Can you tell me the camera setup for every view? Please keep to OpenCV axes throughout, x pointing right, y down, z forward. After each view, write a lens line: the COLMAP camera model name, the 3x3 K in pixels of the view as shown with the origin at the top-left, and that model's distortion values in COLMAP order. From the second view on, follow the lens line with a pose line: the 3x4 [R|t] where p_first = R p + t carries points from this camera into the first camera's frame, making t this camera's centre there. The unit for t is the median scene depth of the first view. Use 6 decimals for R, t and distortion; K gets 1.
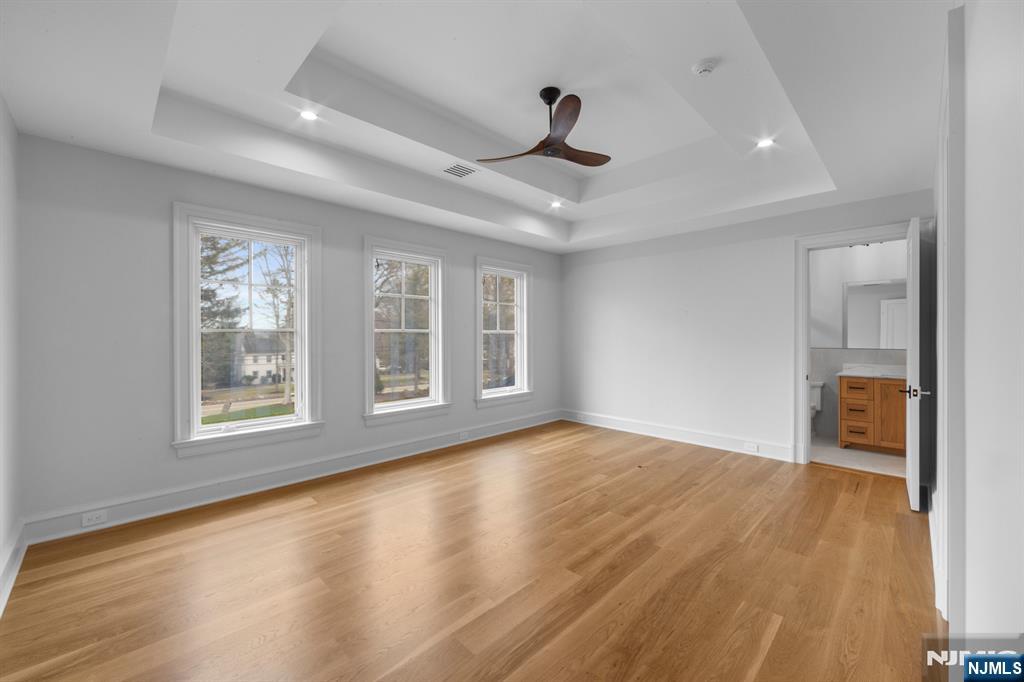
lens RADIAL K [[403.8, 0, 502.8], [0, 403.8, 333.1], [0, 0, 1]] dist [0.001170, -0.000842]
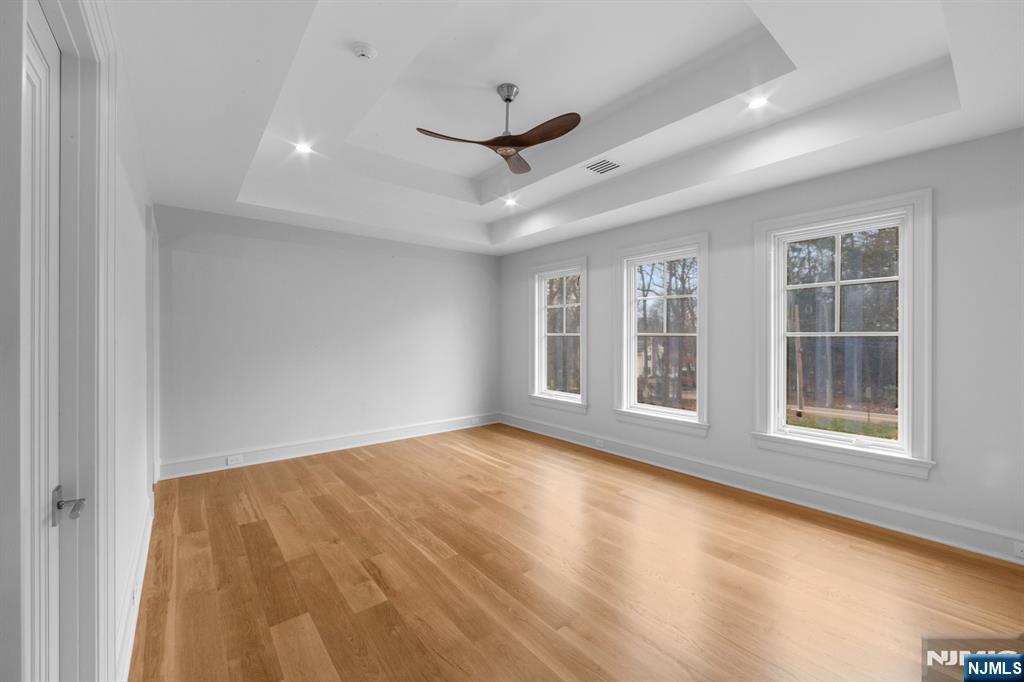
lens RADIAL K [[403.8, 0, 502.7], [0, 403.8, 341.6], [0, 0, 1]] dist [0.001170, -0.000842]
pose [[-0.082623, 0.008385, -0.996546, 0.588873], [-0.000115, 0.999965, 0.008423, 0.003290], [0.996581, 0.000811, -0.082619, 0.572043]]
